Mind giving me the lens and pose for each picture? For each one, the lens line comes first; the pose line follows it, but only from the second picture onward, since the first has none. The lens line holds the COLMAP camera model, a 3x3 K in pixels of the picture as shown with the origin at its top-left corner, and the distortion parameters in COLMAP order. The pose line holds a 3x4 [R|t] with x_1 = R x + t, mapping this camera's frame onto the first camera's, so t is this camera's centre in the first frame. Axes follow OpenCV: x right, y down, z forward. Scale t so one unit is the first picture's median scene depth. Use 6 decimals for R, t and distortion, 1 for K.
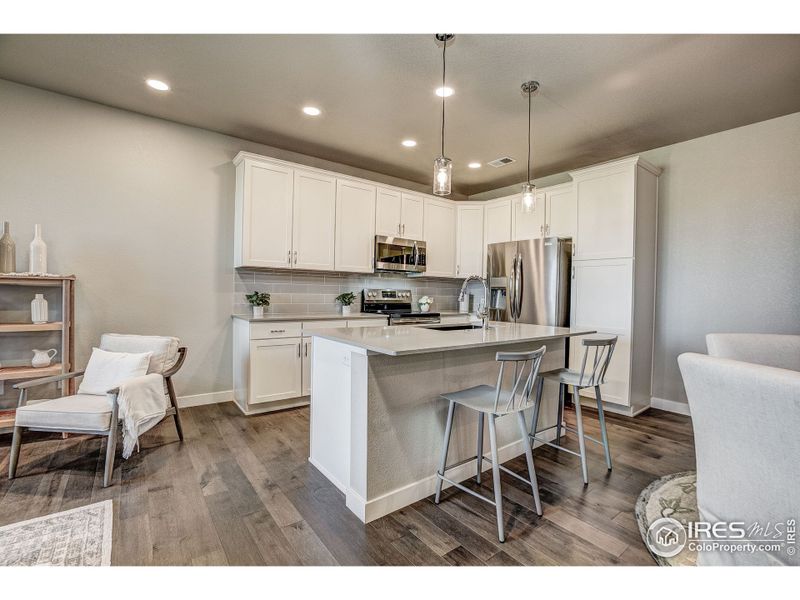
lens RADIAL K [[379.2, 0, 406.4], [0, 379.2, 292.9], [0, 0, 1]] dist [-0.031244, 0.006138]
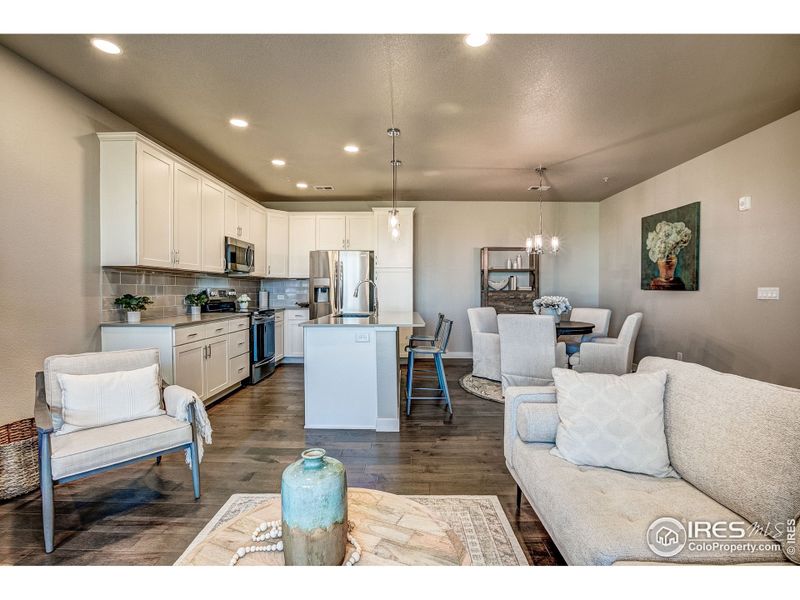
lens RADIAL K [[379.2, 0, 406.1], [0, 379.2, 298.8], [0, 0, 1]] dist [-0.031244, 0.006138]
pose [[0.615545, -0.035930, 0.787282, -0.594642], [0.011926, 0.999271, 0.036280, -0.014206], [-0.788011, -0.012943, 0.615525, -0.015556]]
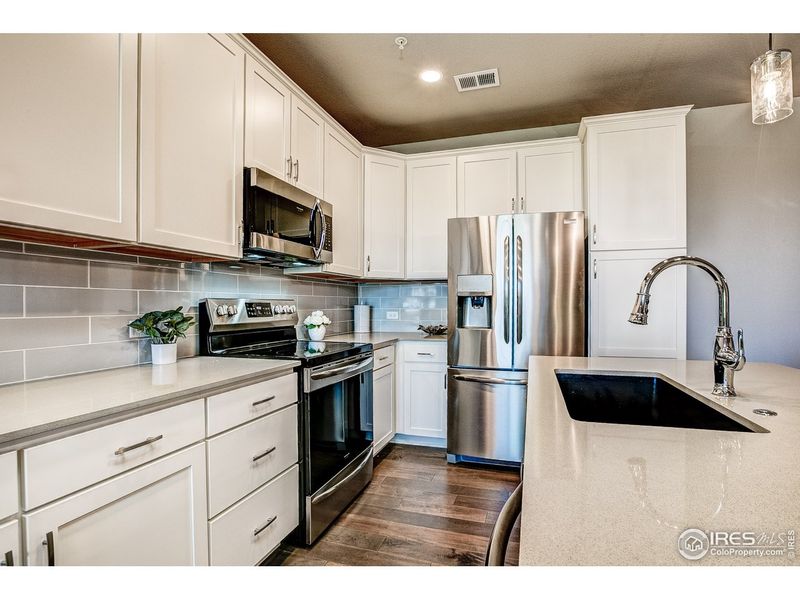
lens RADIAL K [[379.2, 0, 414.0], [0, 379.2, 302.7], [0, 0, 1]] dist [-0.031244, 0.006138]
pose [[0.821987, -0.018480, 0.569206, -0.168740], [0.019154, 0.999805, 0.004800, -0.003365], [-0.569184, 0.006957, 0.822181, 0.570075]]
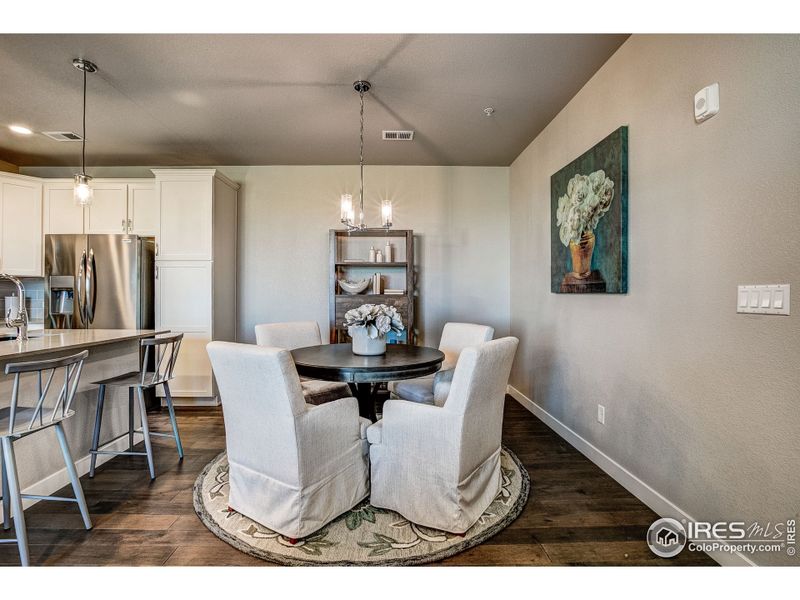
lens RADIAL K [[379.2, 0, 402.3], [0, 379.2, 296.7], [0, 0, 1]] dist [-0.031244, 0.006138]
pose [[0.598609, -0.020764, 0.800772, 0.038619], [0.012549, 0.999784, 0.016544, 0.000510], [-0.800943, 0.000146, 0.598741, -0.077788]]
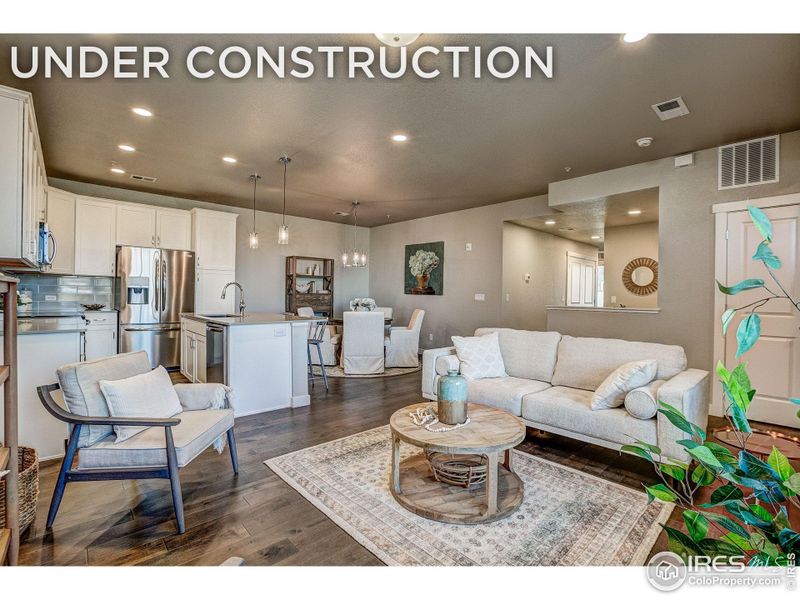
lens RADIAL K [[379.2, 0, 402.4], [0, 379.2, 297.4], [0, 0, 1]] dist [-0.031244, 0.006138]
pose [[-0.089776, -0.027982, 0.995569, -0.964884], [-0.014763, 0.999533, 0.026762, -0.022367], [-0.995853, -0.012295, -0.090147, 0.299706]]
